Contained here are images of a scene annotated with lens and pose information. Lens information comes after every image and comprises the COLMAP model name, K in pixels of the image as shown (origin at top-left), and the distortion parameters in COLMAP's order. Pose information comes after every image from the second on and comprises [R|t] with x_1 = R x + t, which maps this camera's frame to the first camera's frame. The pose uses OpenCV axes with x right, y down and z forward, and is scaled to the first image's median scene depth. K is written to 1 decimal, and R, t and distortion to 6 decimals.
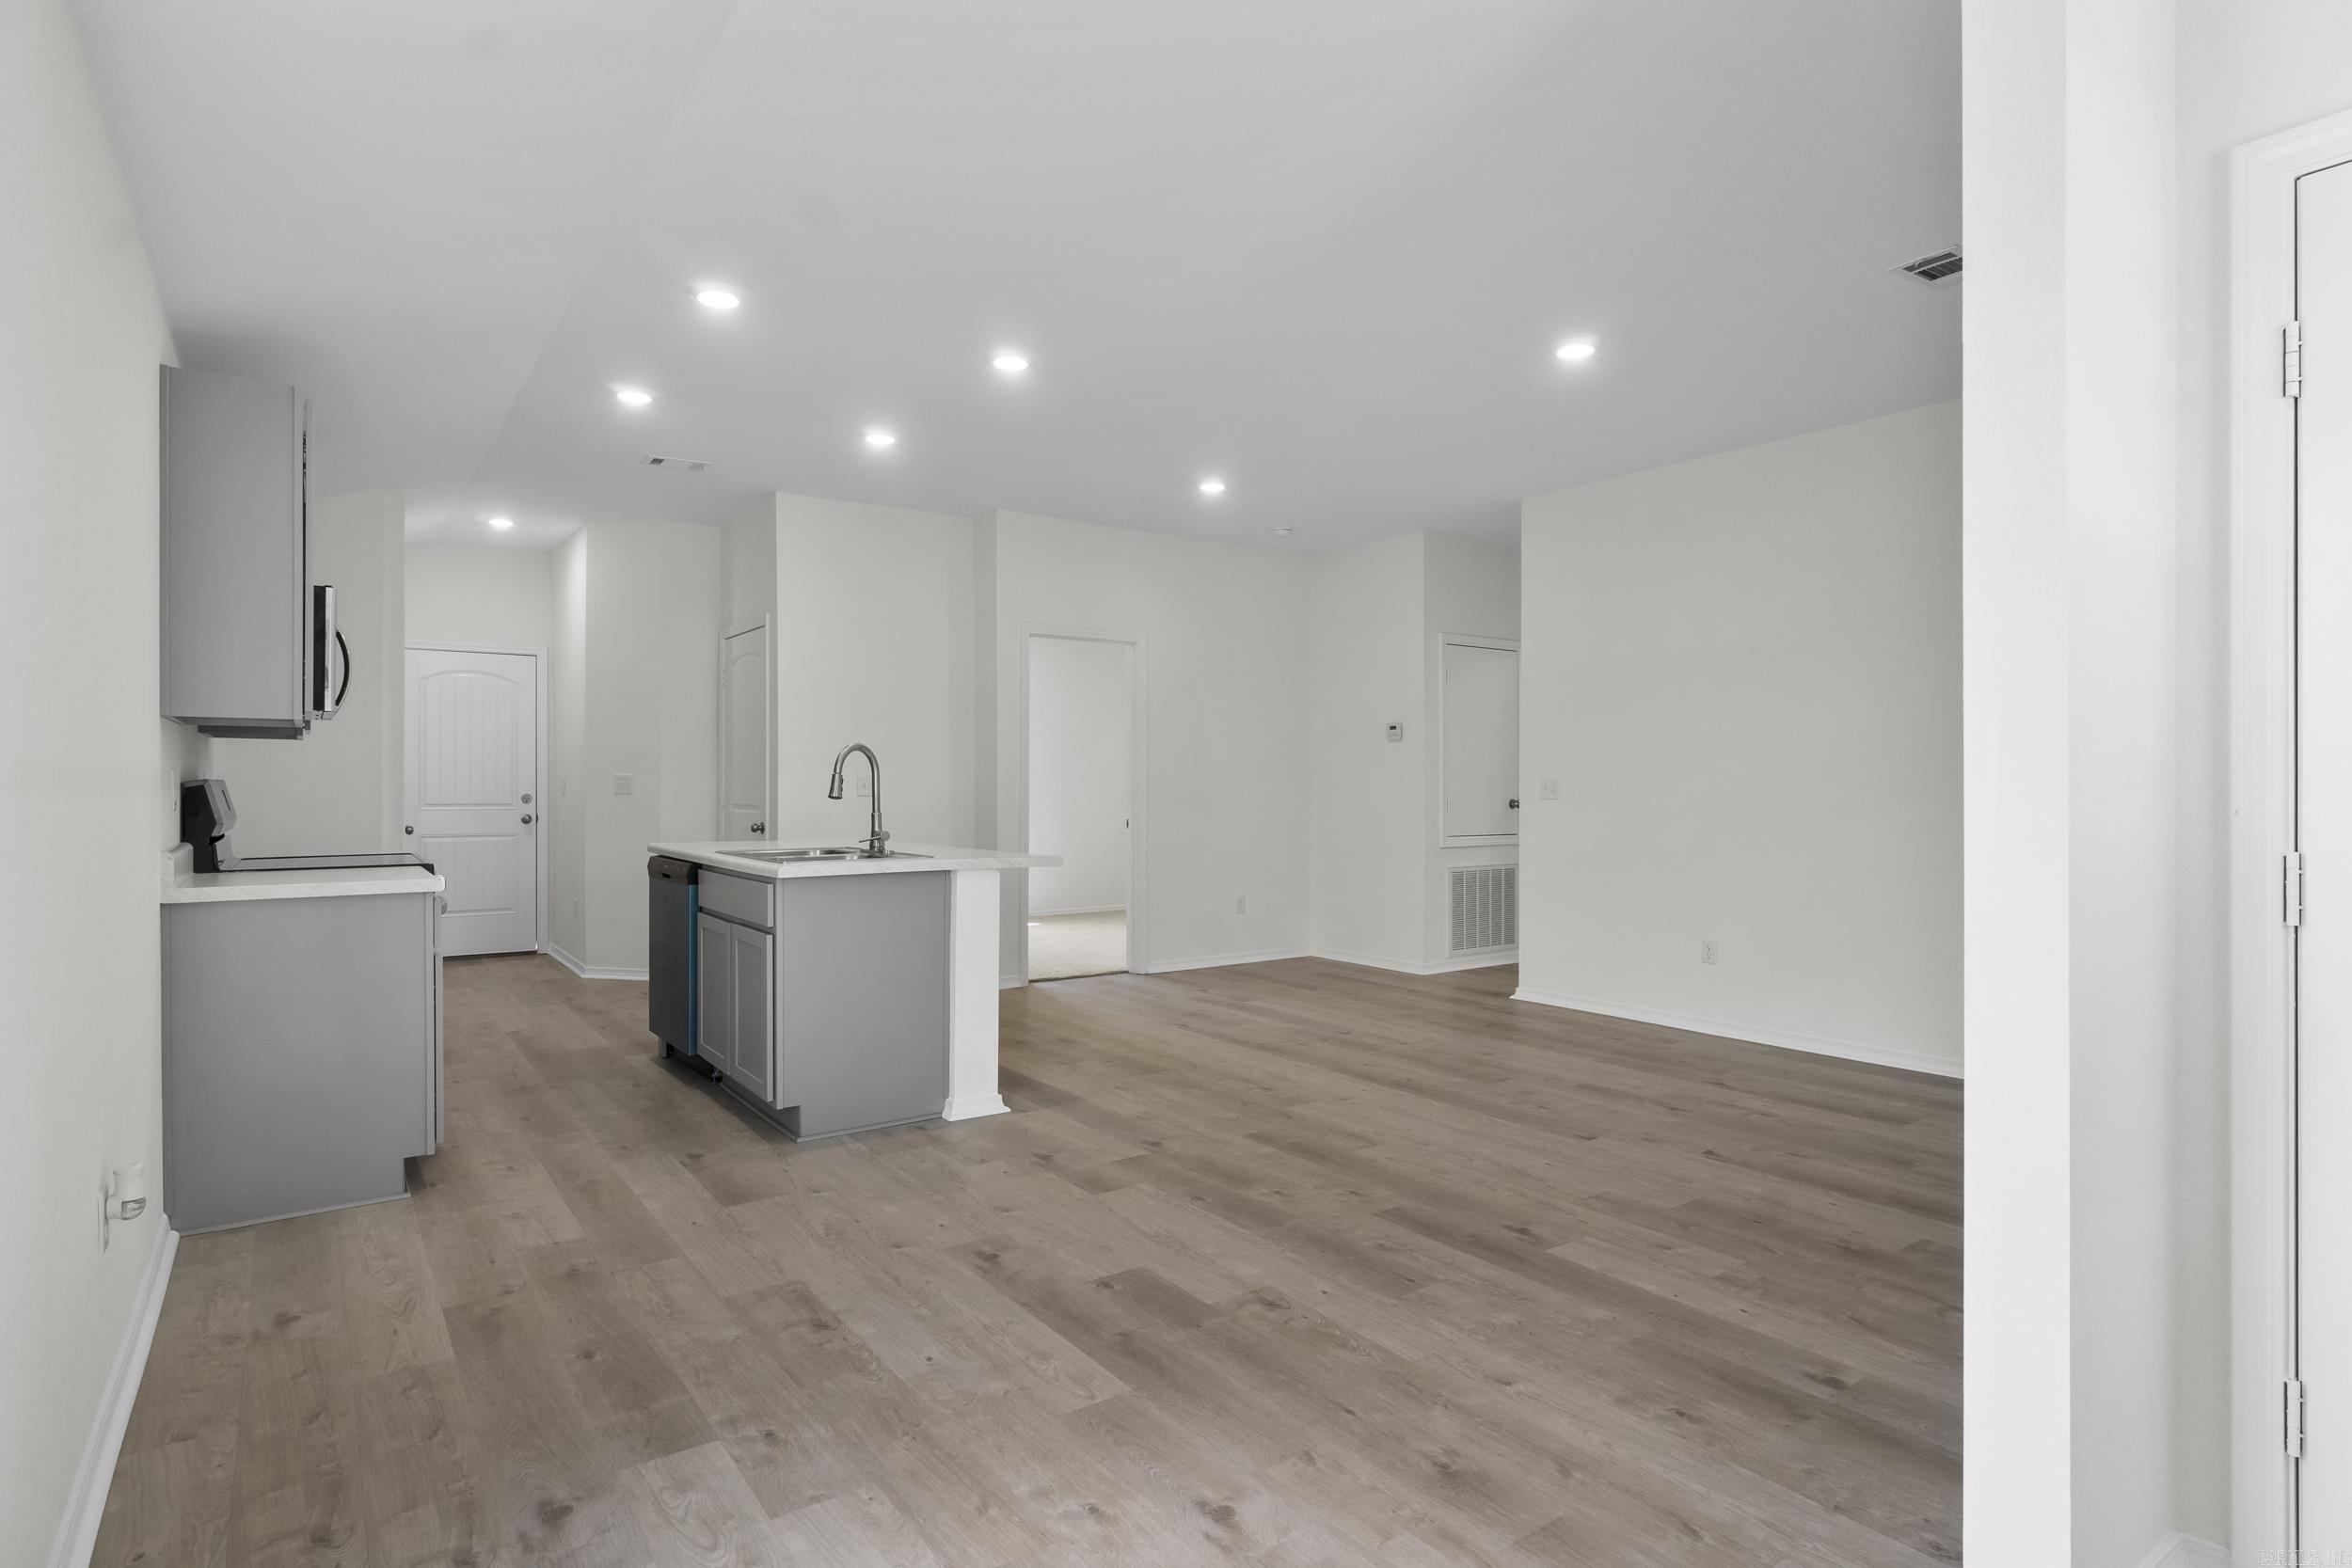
lens RADIAL K [[1228.7, 0, 1170.1], [0, 1228.7, 792.5], [0, 0, 1]] dist [-0.016979, 0.022382]
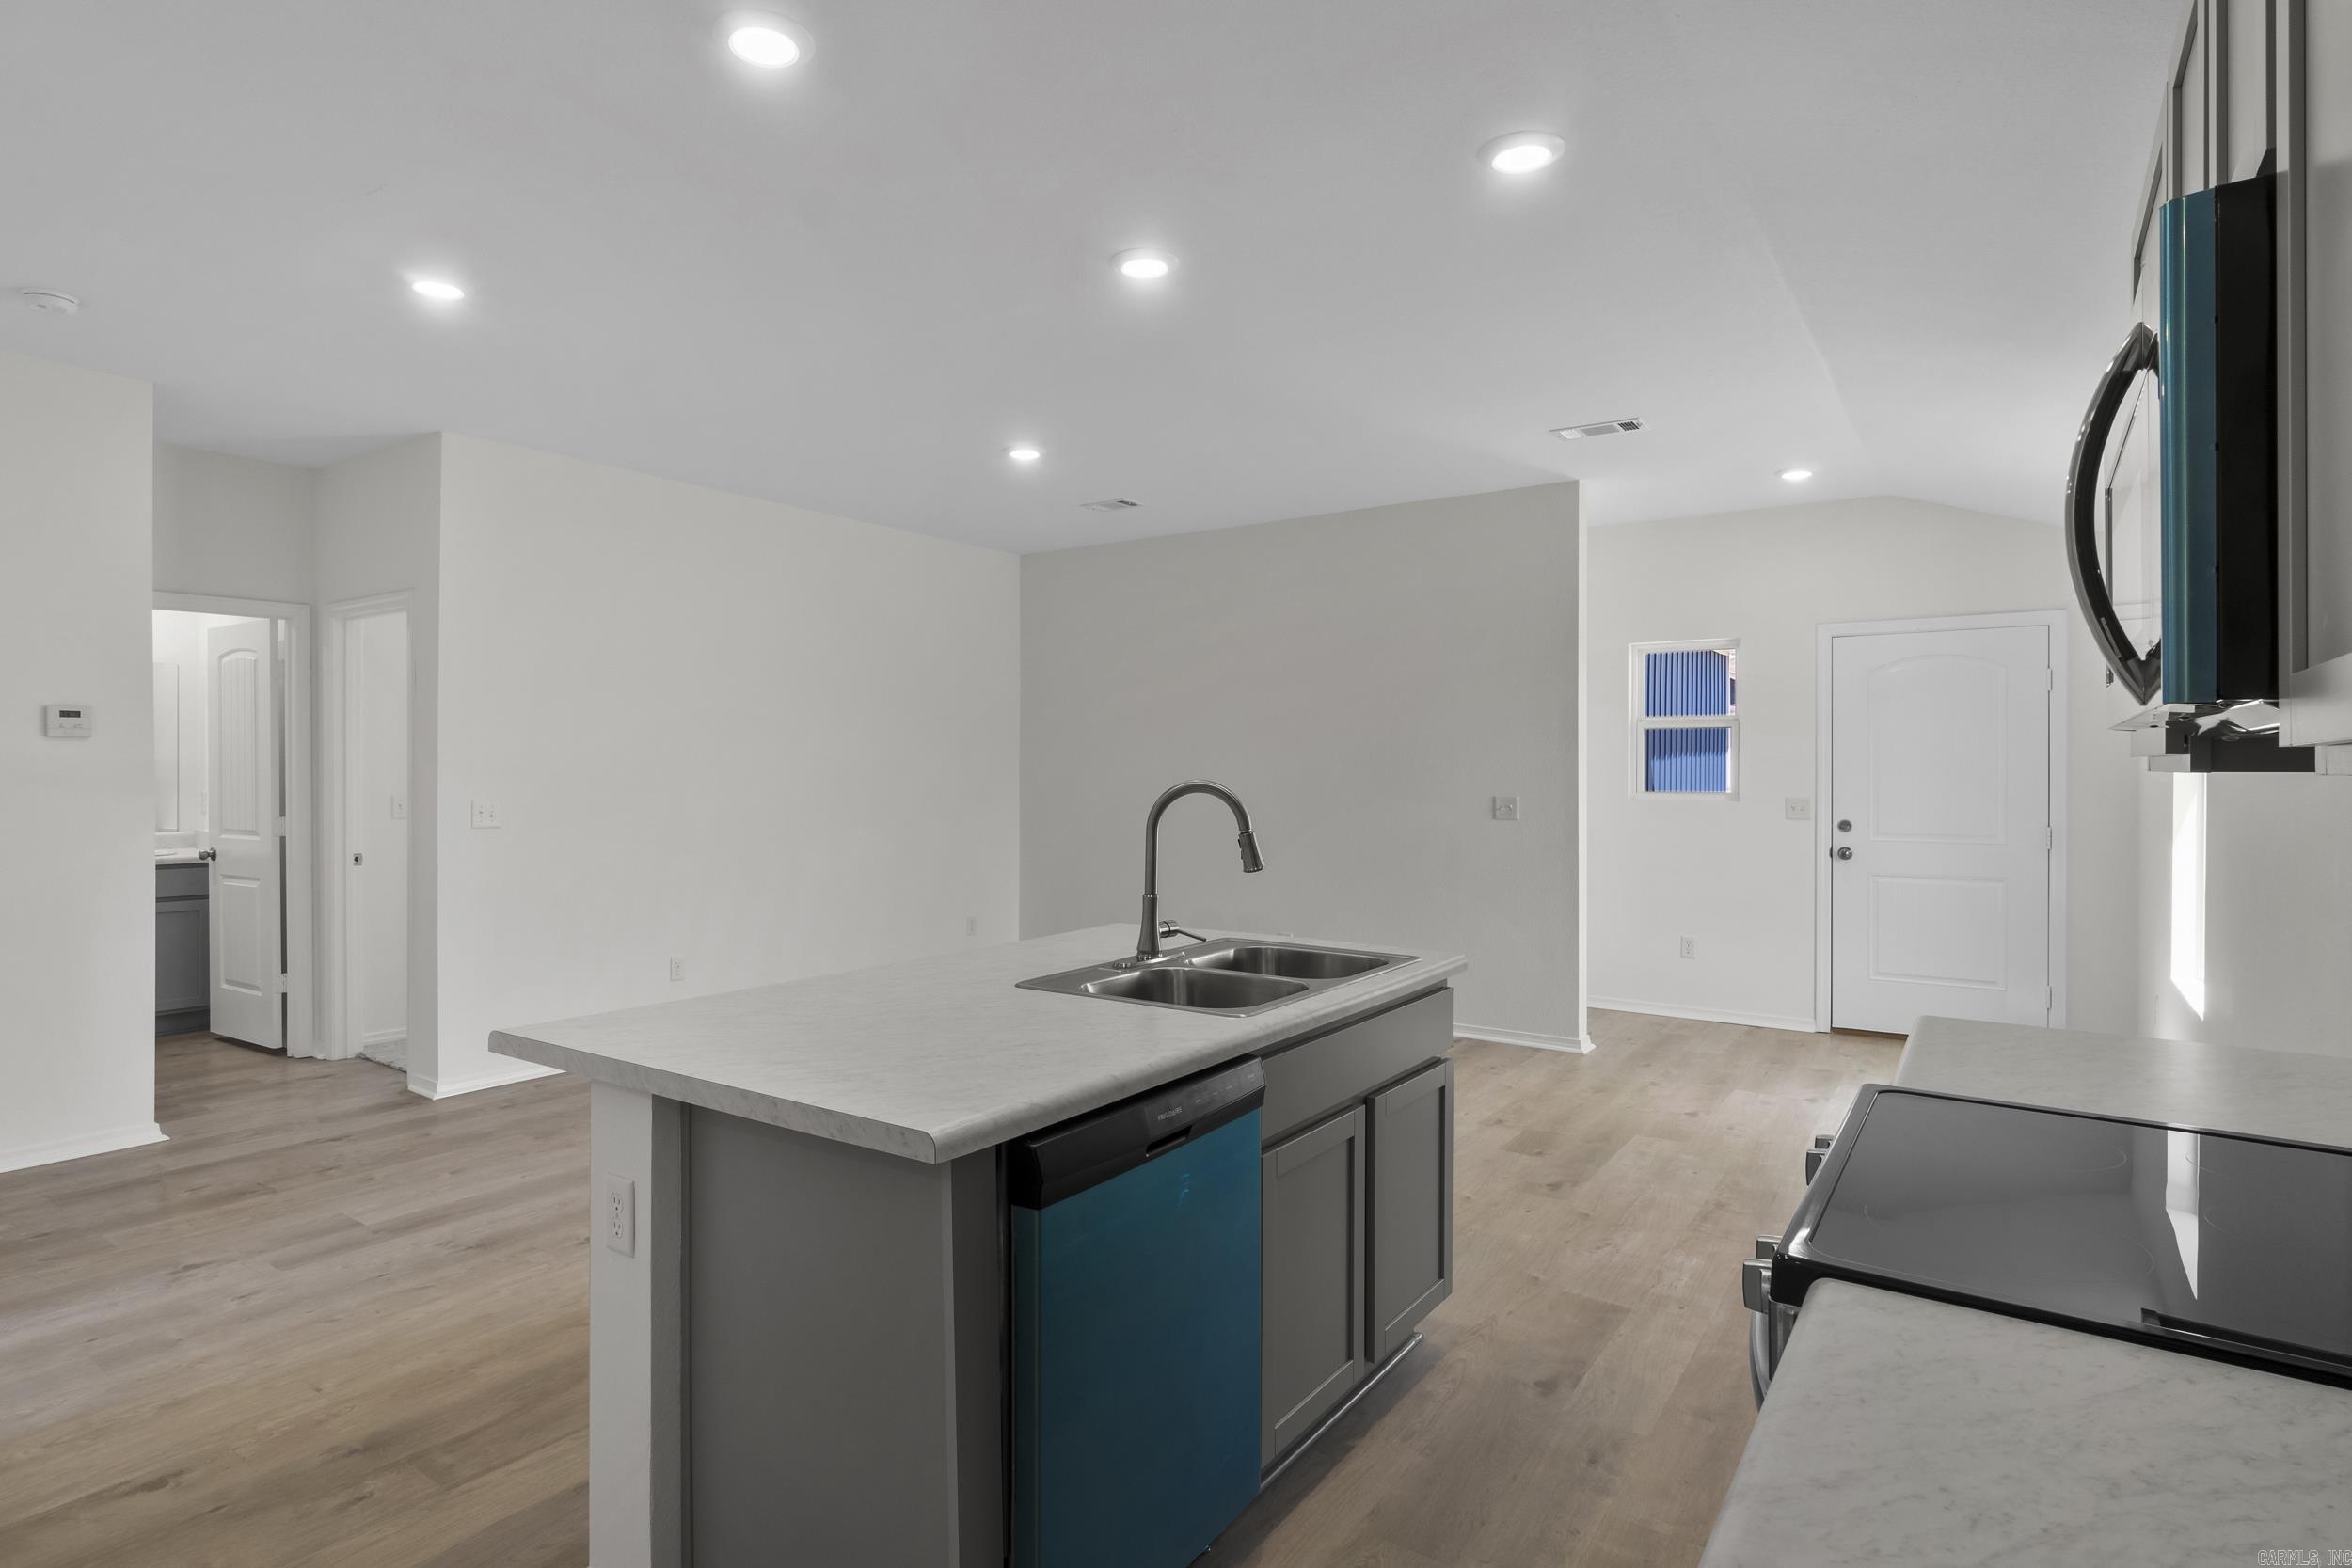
lens RADIAL K [[1205.0, 0, 1157.3], [0, 1205.0, 777.0], [0, 0, 1]] dist [-0.002578, -0.000321]
pose [[-0.330037, -0.007234, 0.943940, -0.796412], [0.003677, 0.999953, 0.008949, -0.046750], [-0.943961, 0.006424, -0.329995, 1.190101]]
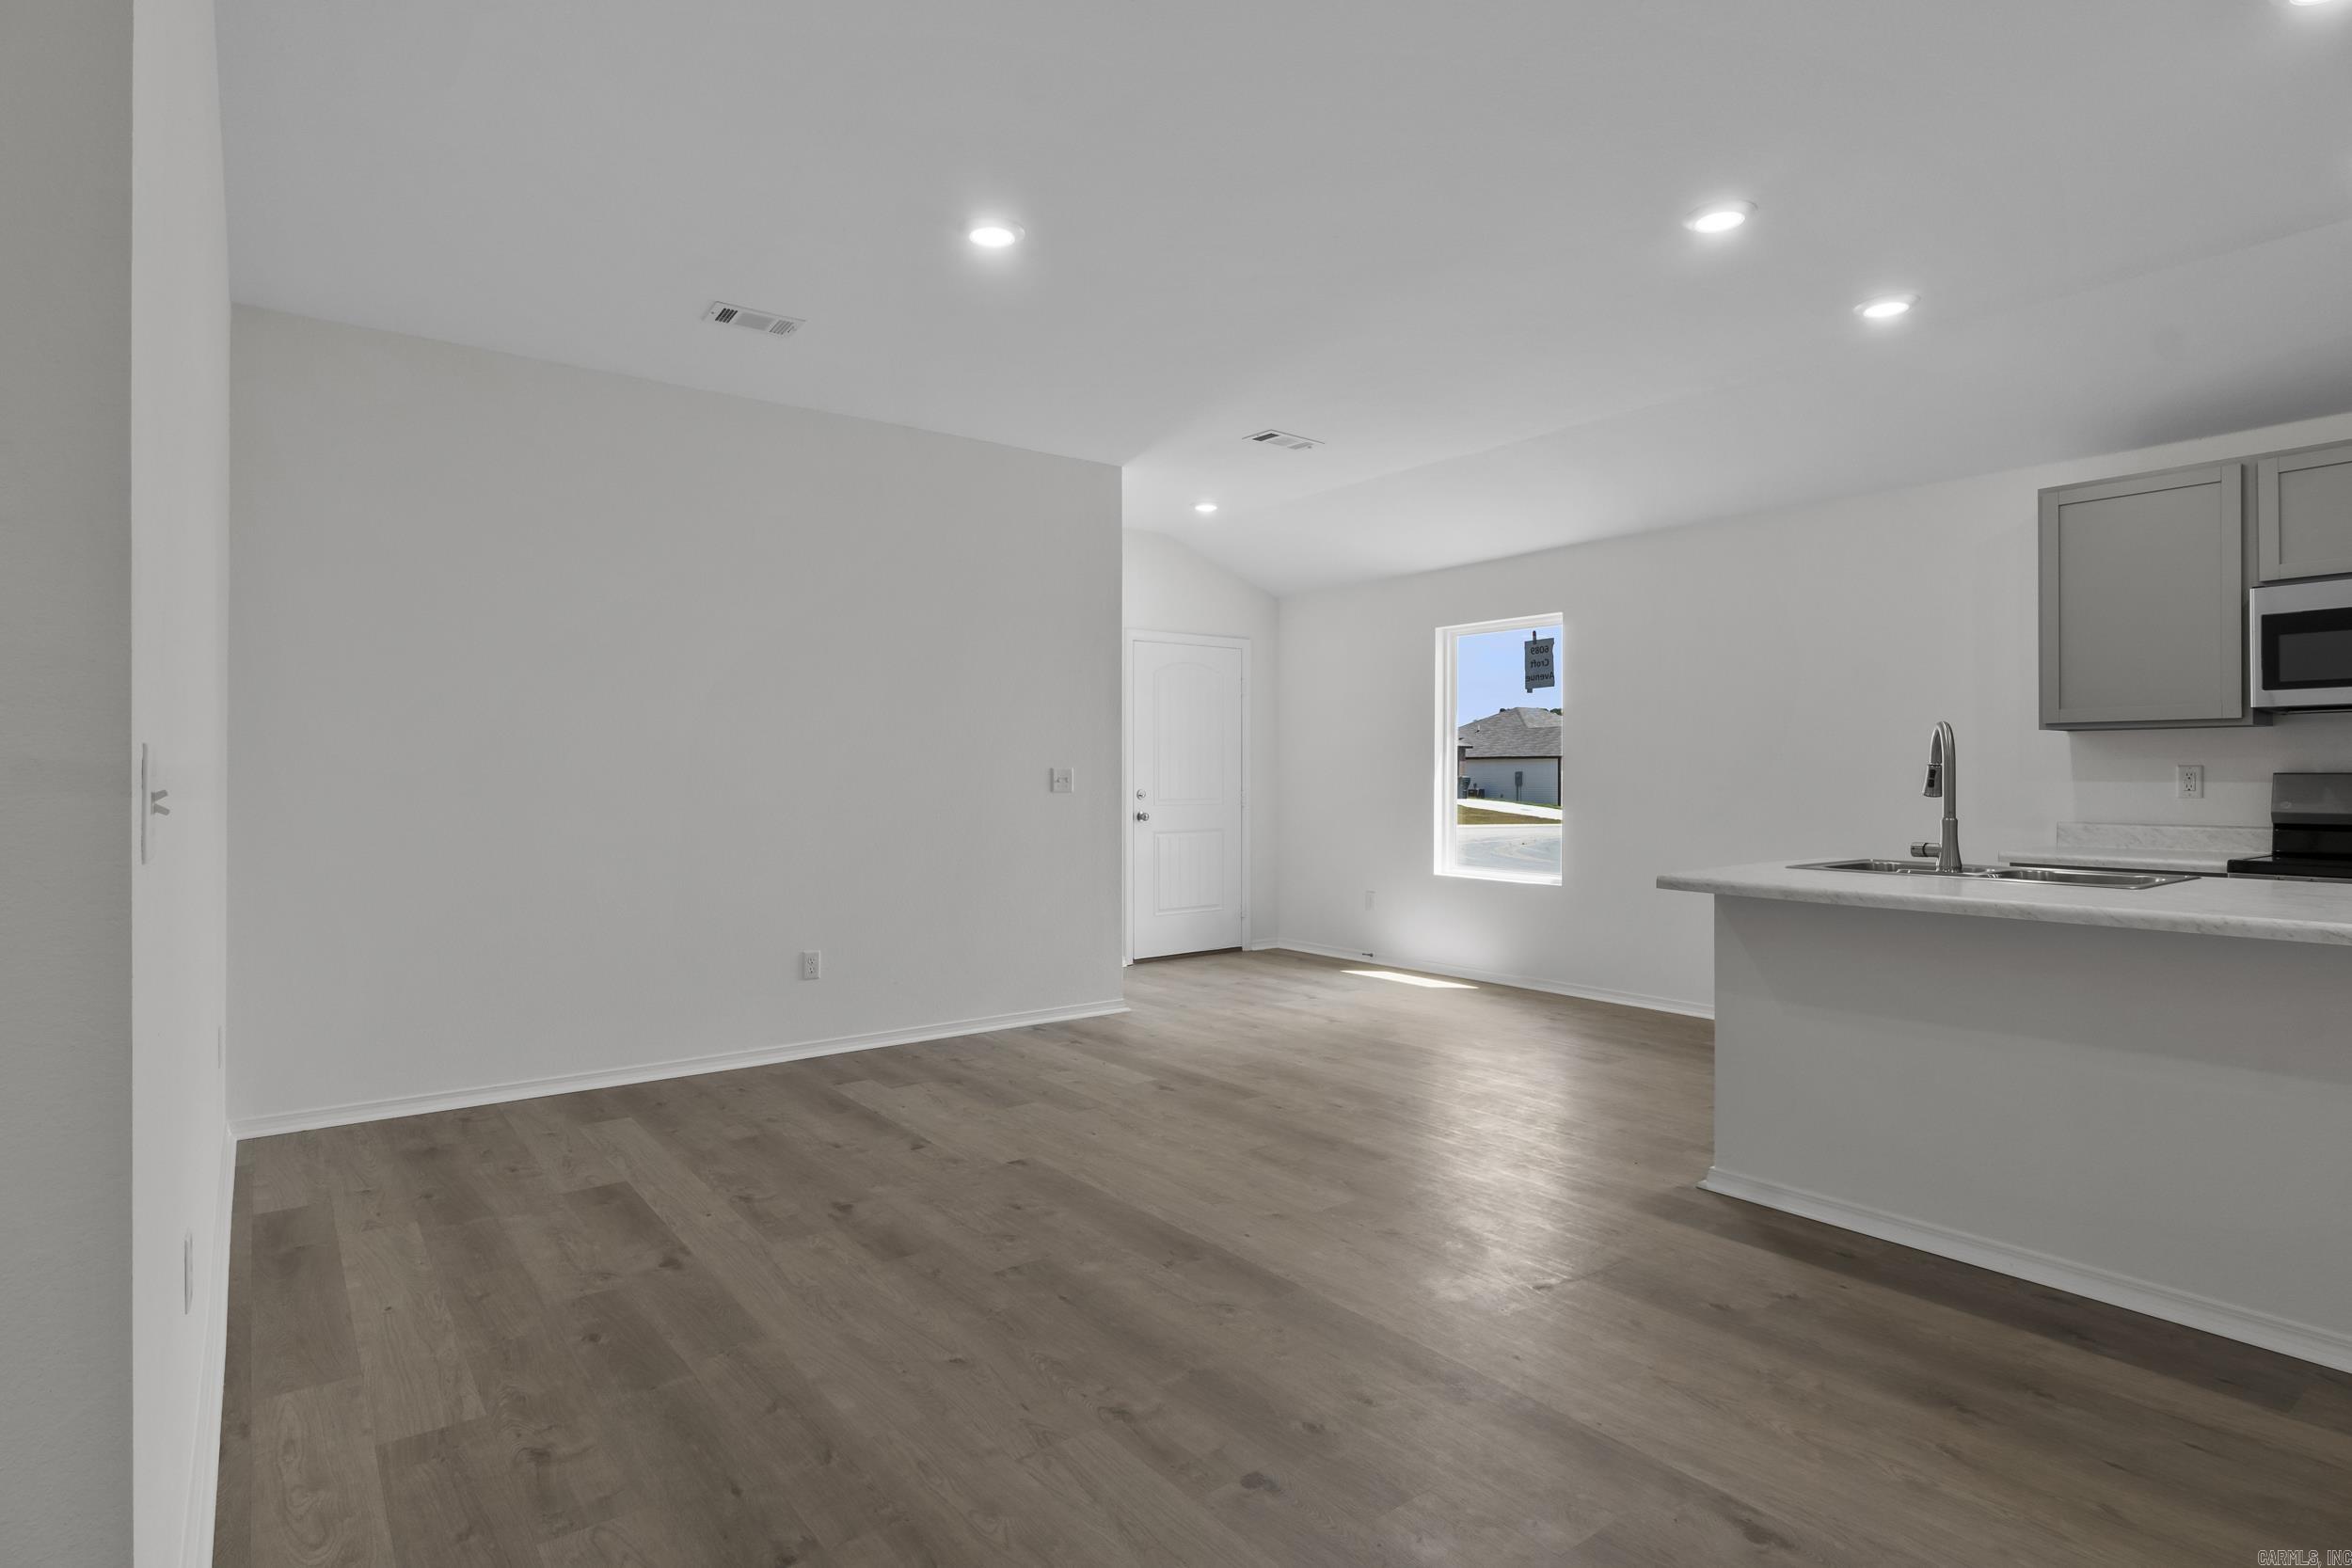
lens RADIAL K [[1205.0, 0, 1157.3], [0, 1205.0, 777.0], [0, 0, 1]] dist [-0.002578, -0.000321]
pose [[-0.999802, -0.000636, -0.019864, 0.224575], [-0.000706, 0.999994, 0.003511, -0.008582], [0.019862, 0.003524, -0.999797, 1.677195]]
